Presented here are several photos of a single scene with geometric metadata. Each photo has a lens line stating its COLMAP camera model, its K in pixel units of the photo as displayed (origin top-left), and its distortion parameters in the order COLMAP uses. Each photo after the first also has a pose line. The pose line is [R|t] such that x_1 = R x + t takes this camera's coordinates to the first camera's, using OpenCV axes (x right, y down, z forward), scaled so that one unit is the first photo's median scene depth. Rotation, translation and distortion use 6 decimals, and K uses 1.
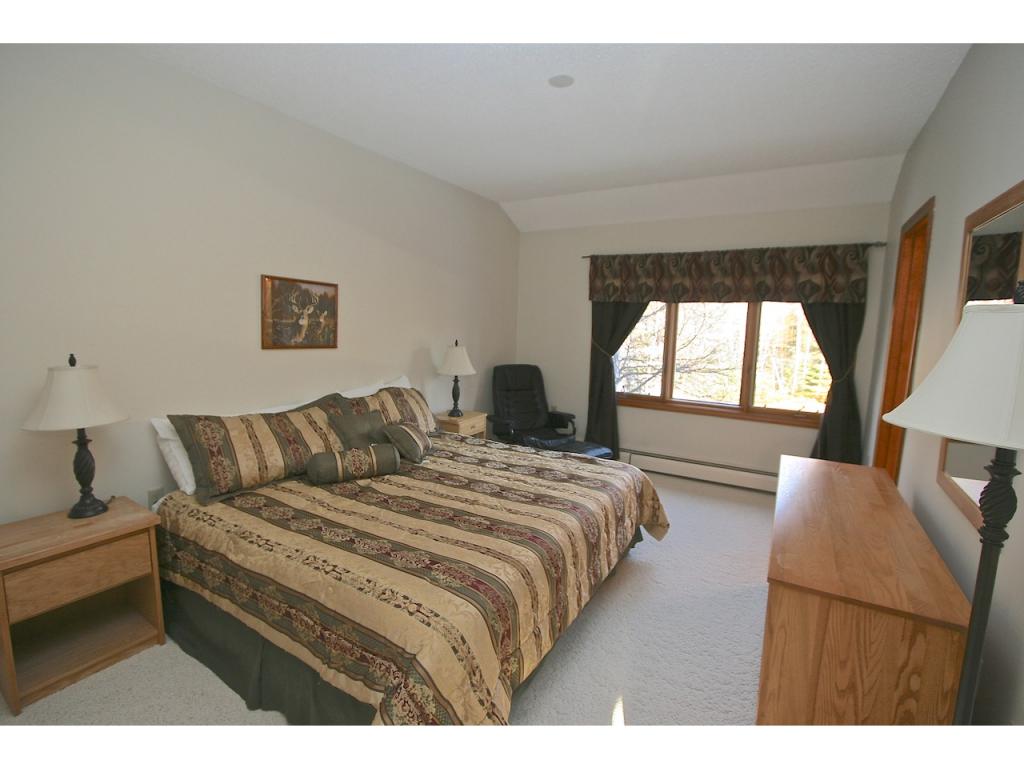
lens RADIAL K [[473.2, 0, 509.1], [0, 473.2, 379.4], [0, 0, 1]] dist [-0.020179, 0.004737]
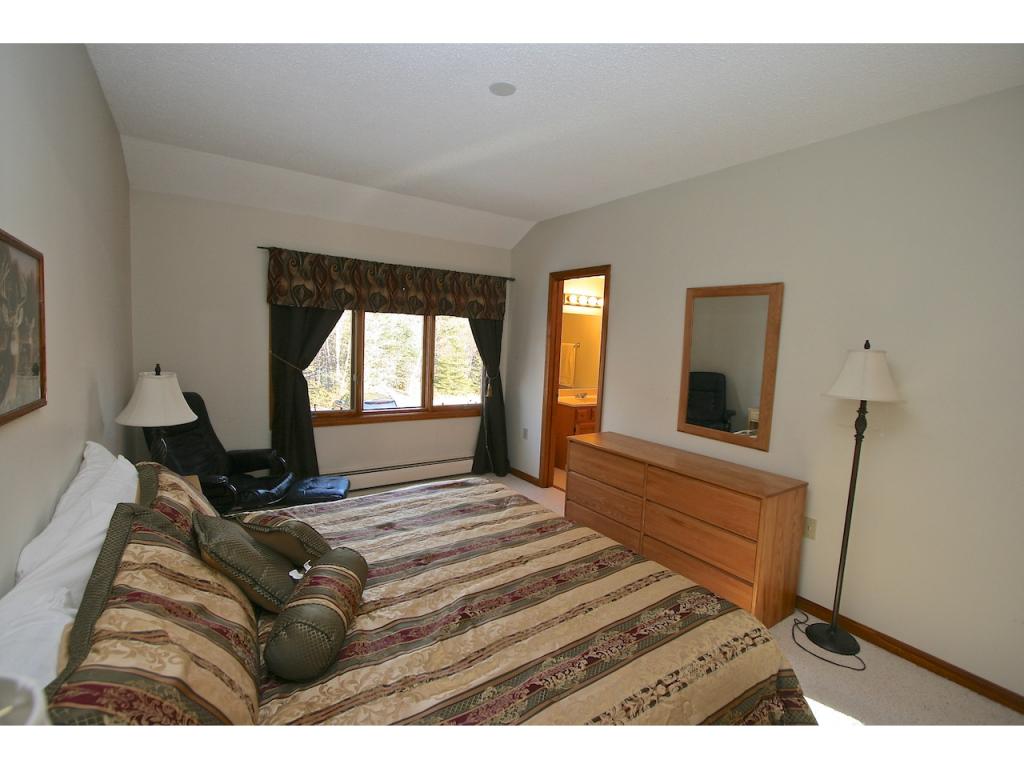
lens RADIAL K [[473.2, 0, 509.1], [0, 473.2, 379.4], [0, 0, 1]] dist [-0.020179, 0.004737]
pose [[0.414396, -0.089636, 0.905672, -0.479391], [0.081051, 0.994819, 0.061374, -0.068068], [-0.906480, 0.047972, 0.419514, 0.377667]]
